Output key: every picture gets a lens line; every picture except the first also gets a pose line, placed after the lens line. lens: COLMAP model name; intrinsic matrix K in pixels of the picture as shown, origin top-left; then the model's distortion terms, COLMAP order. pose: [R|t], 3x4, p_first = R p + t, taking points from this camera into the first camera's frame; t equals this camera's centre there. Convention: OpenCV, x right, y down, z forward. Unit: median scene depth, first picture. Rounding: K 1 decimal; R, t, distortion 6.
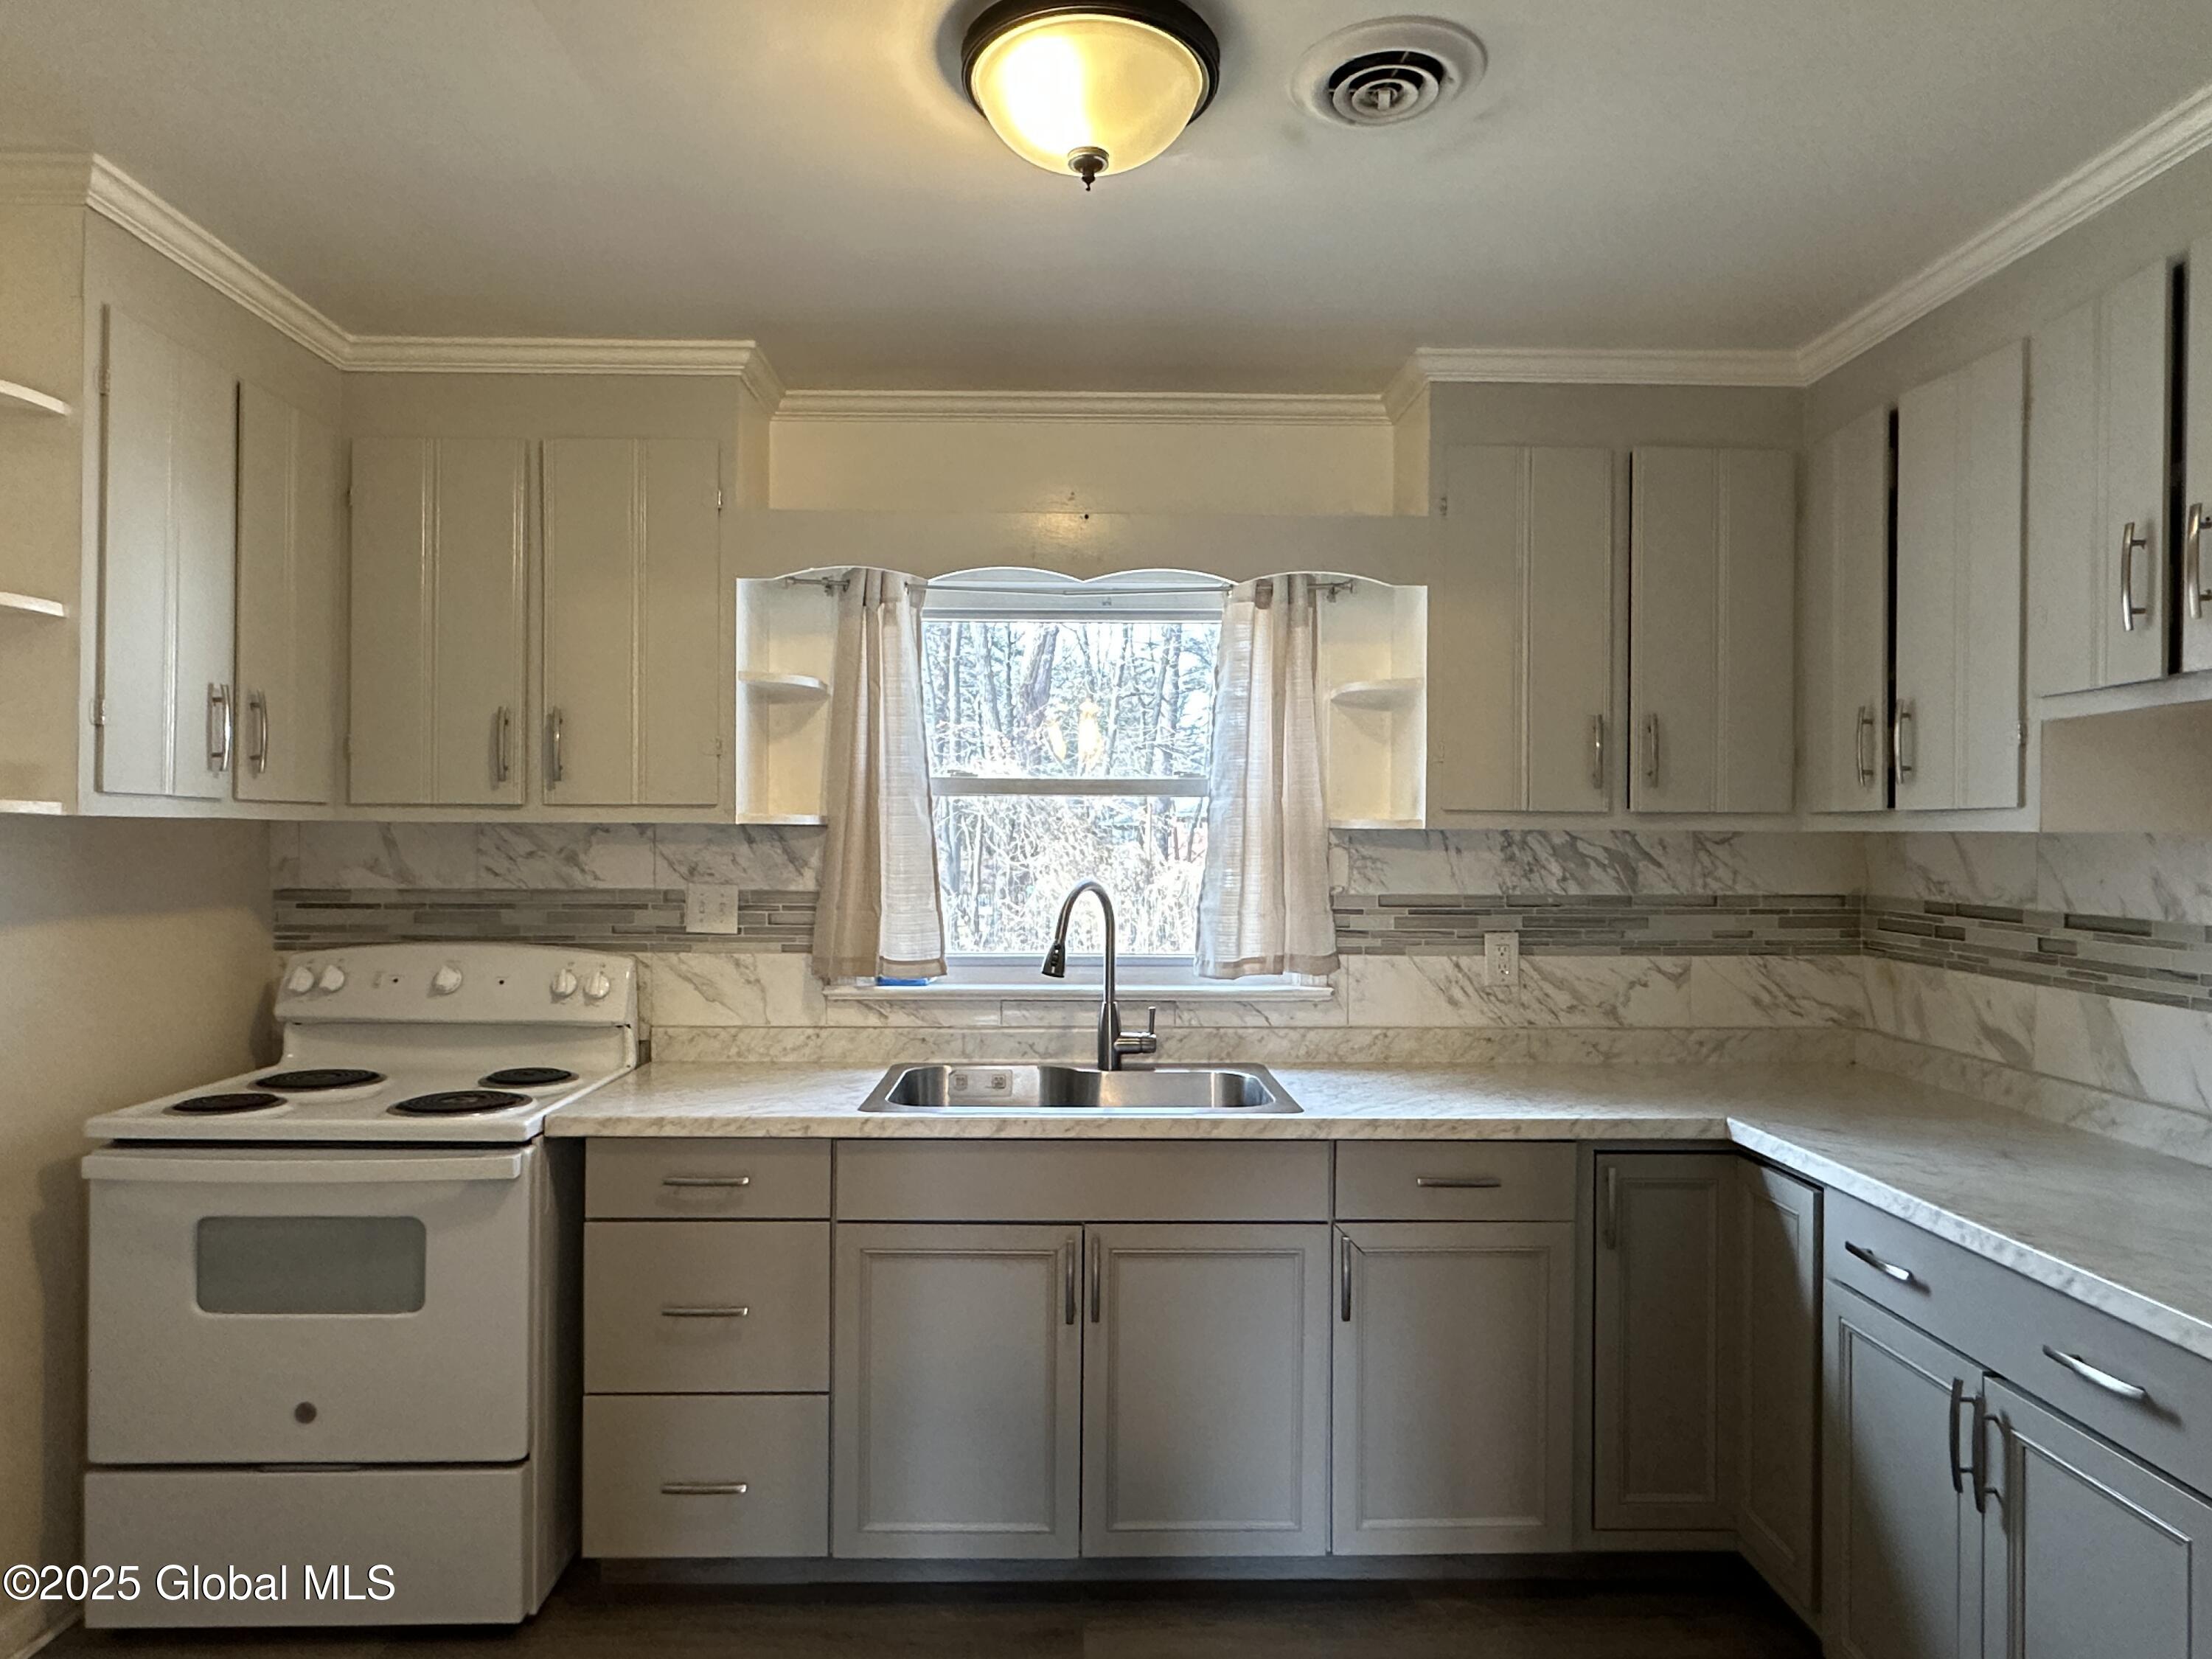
lens RADIAL K [[1289.4, 0, 1100.6], [0, 1289.4, 825.7], [0, 0, 1]] dist [-0.002443, -0.000718]
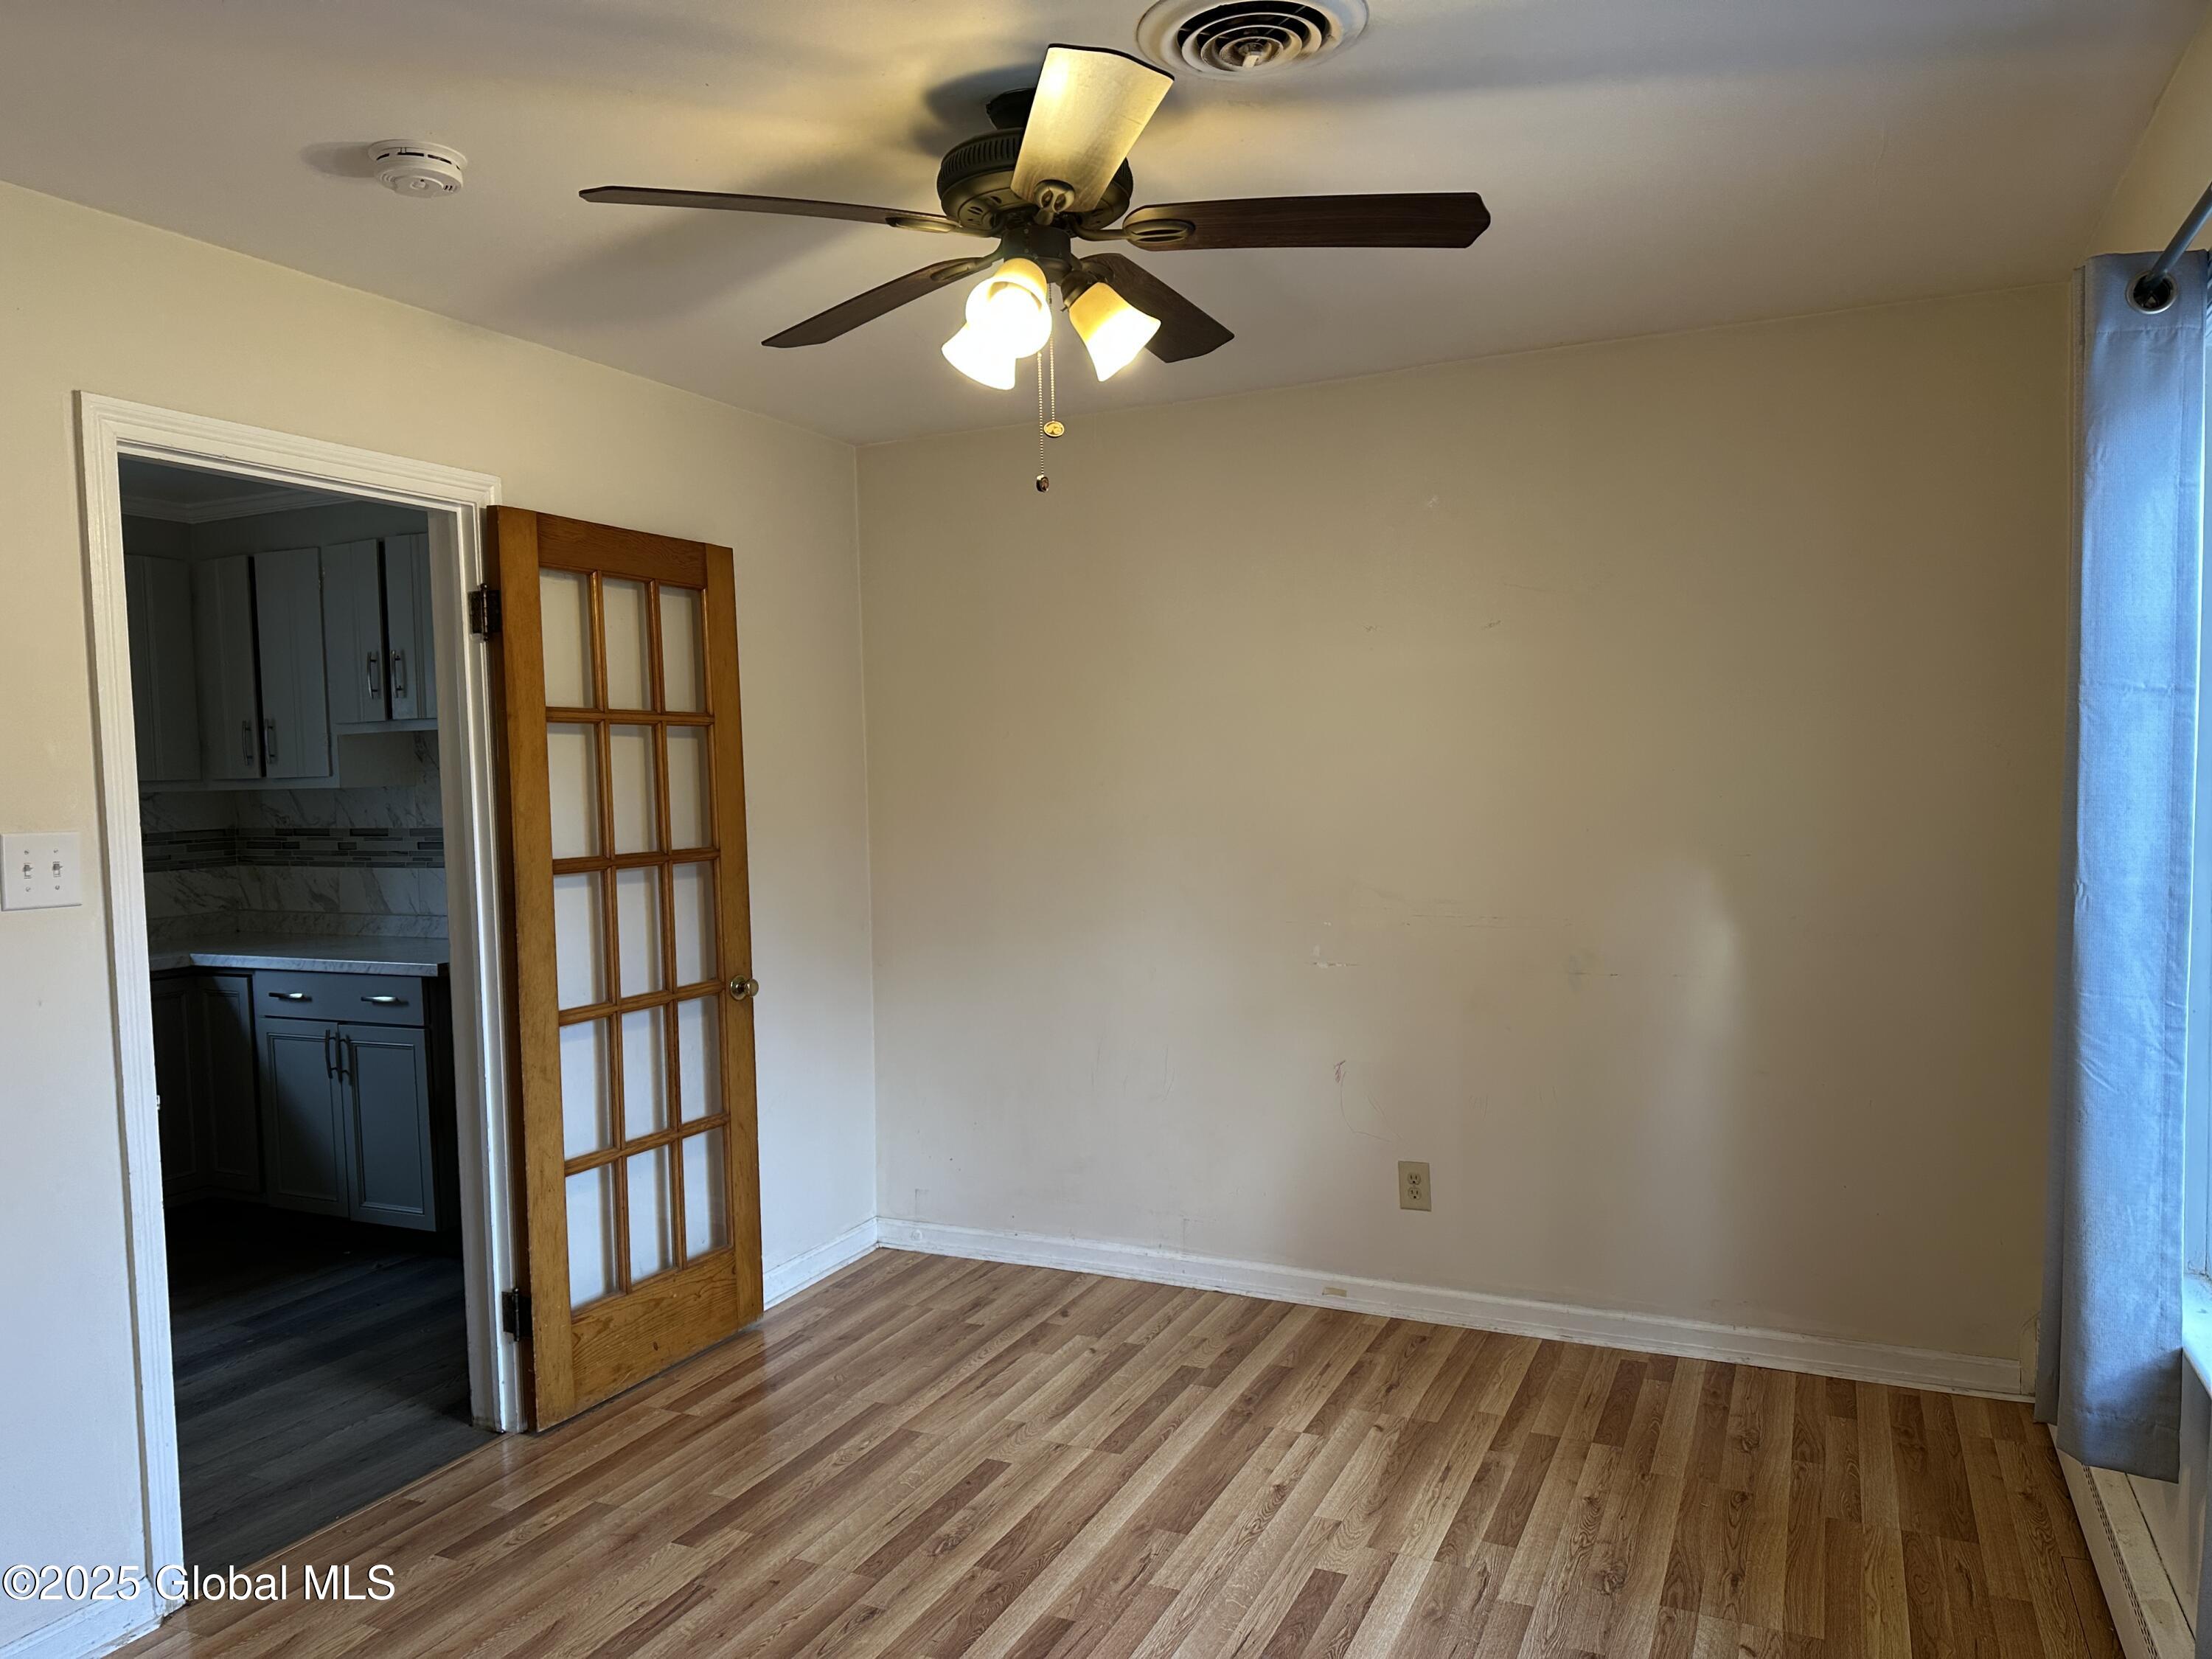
lens RADIAL K [[1554.7, 0, 1106.0], [0, 1554.7, 865.6], [0, 0, 1]] dist [-0.000566, -0.000093]
pose [[0.437576, -0.079900, 0.895625, -0.899428], [0.025272, 0.996744, 0.076574, -0.028164], [-0.898826, -0.010873, 0.438170, -1.105612]]
